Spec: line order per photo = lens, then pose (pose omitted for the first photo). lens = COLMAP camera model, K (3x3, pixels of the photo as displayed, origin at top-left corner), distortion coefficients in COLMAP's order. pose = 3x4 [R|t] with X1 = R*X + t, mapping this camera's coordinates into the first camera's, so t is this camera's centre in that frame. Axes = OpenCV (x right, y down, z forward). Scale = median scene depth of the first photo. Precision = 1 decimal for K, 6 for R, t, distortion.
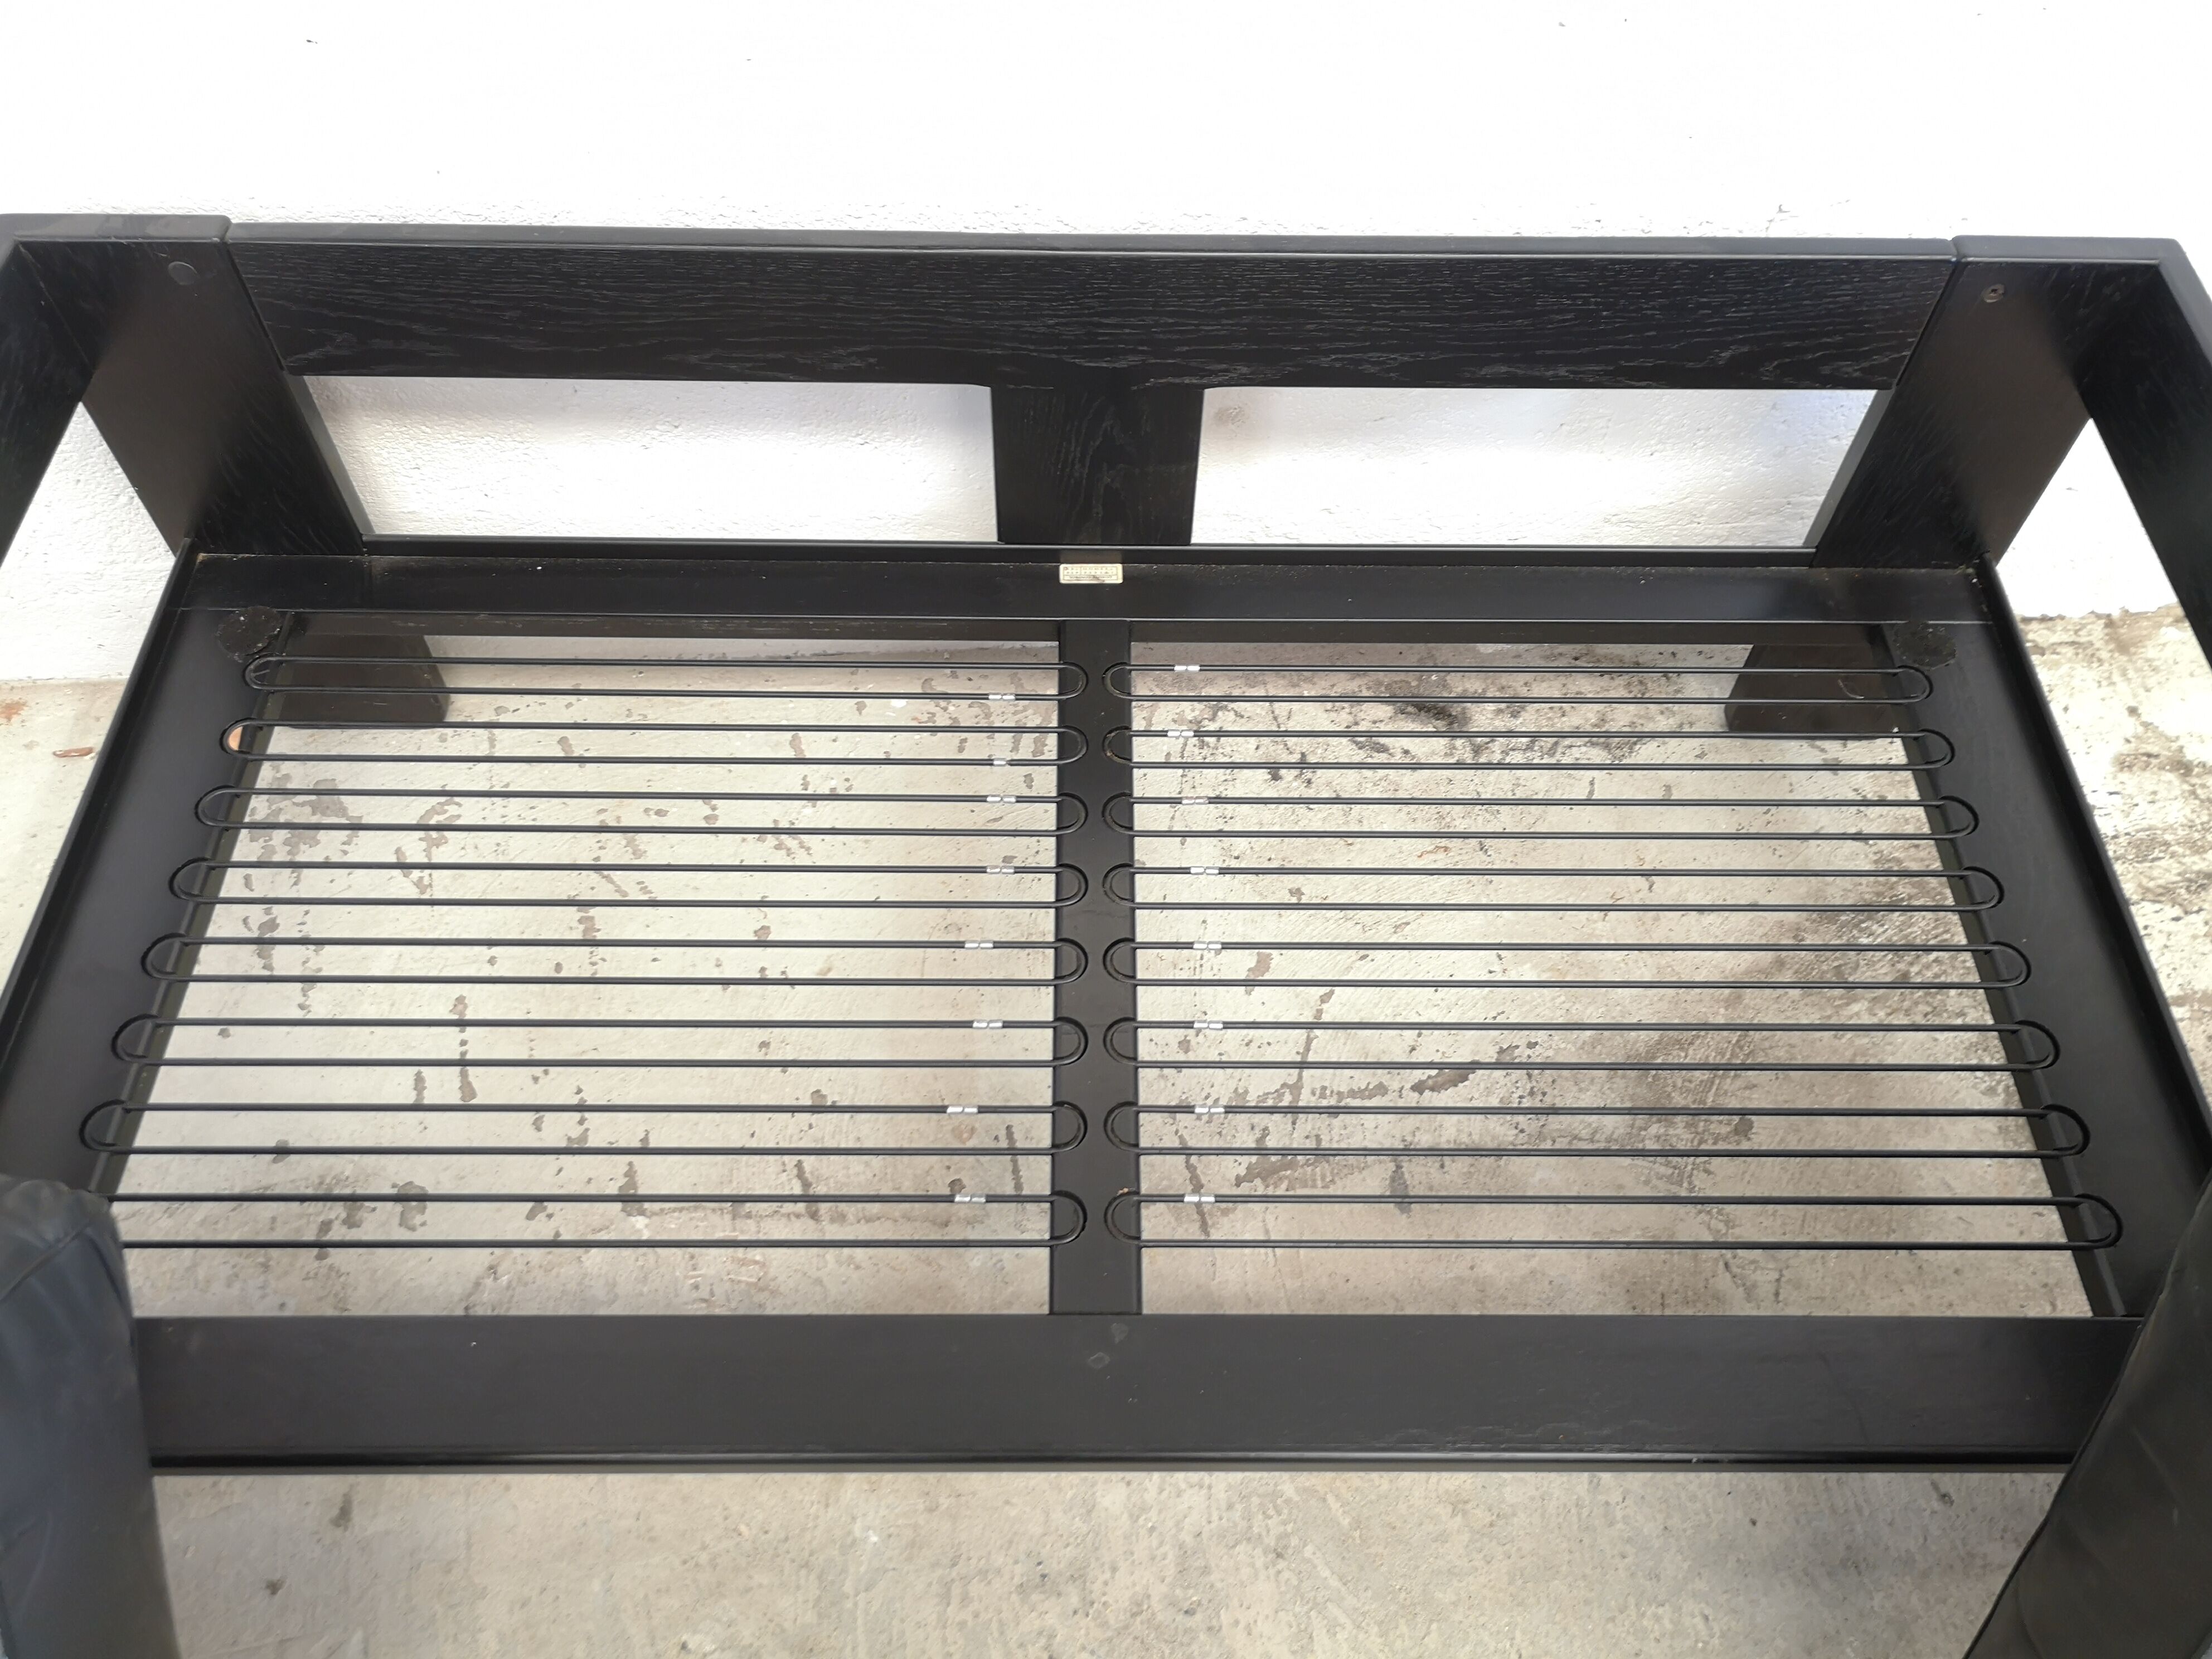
lens RADIAL K [[1635.8, 0, 1106.0], [0, 1635.8, 829.5], [0, 0, 1]] dist [0.004705, 0.001206]
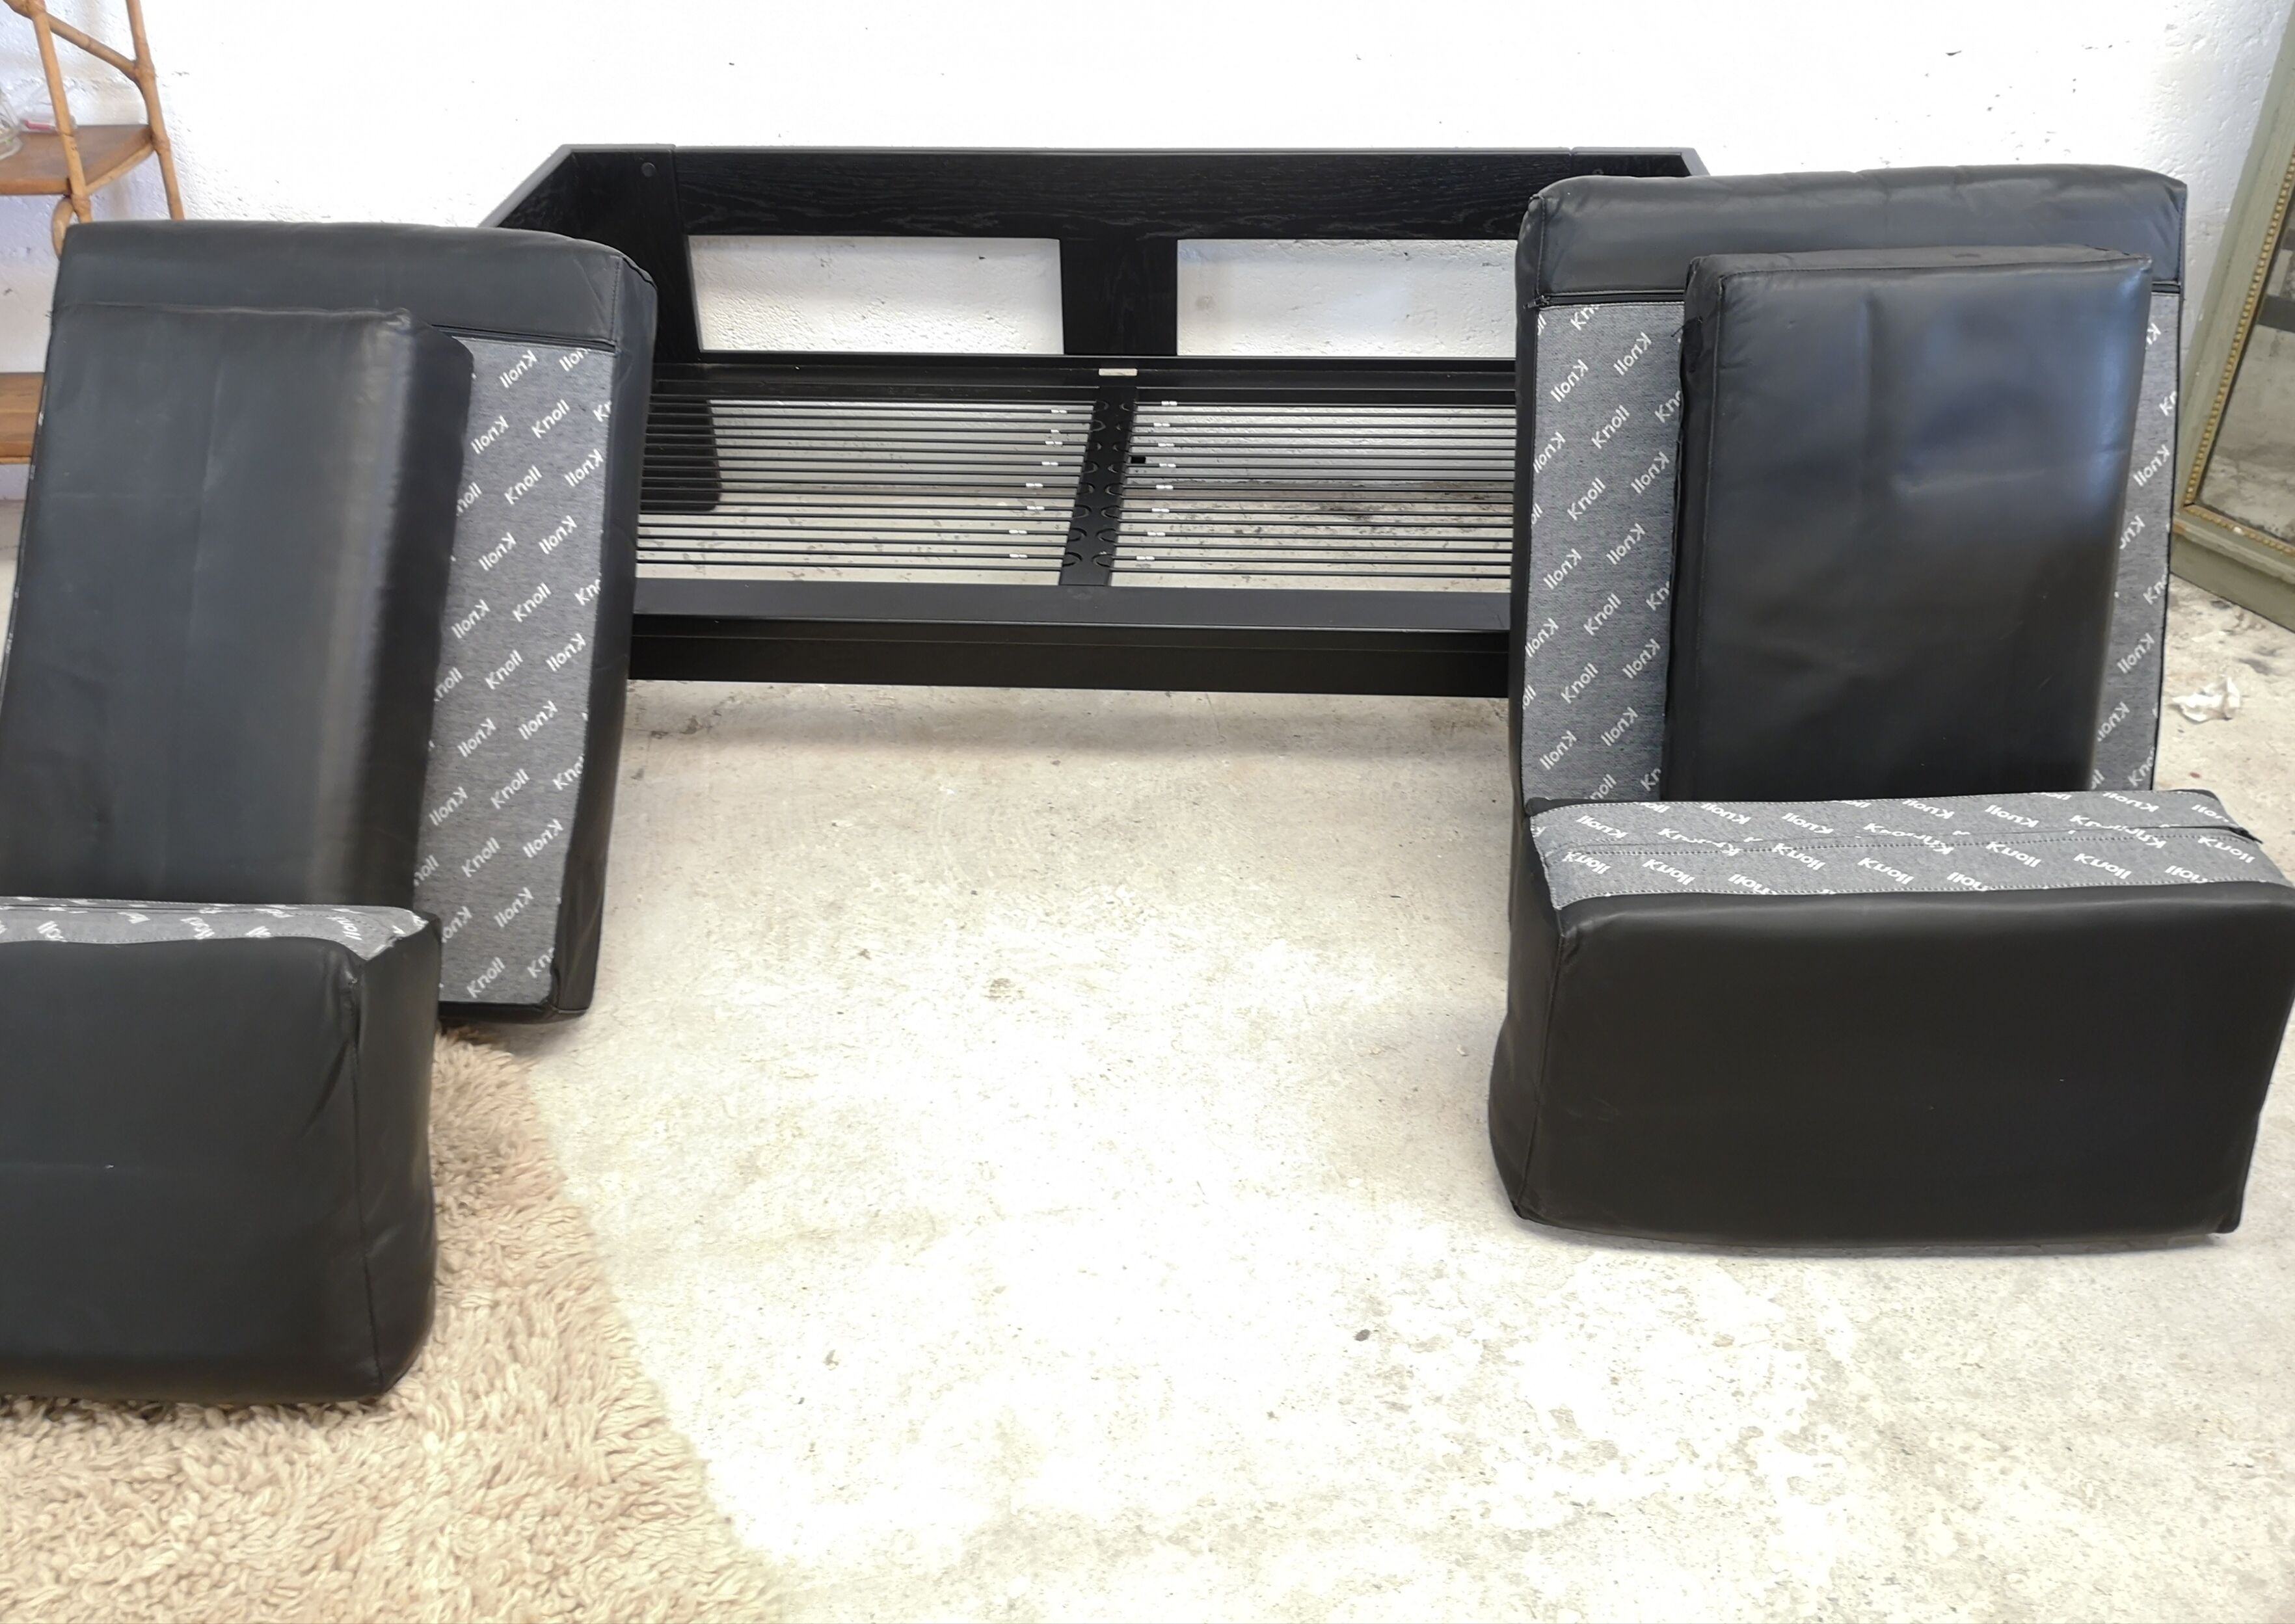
lens RADIAL K [[1891.5, 0, 1147.5], [0, 1891.5, 812.0], [0, 0, 1]] dist [0.007020, -0.000423]
pose [[0.997454, 0.009995, -0.070613, 0.186225], [-0.035351, 0.929223, -0.367824, 1.117146], [0.061939, 0.369384, 0.927210, -0.730575]]
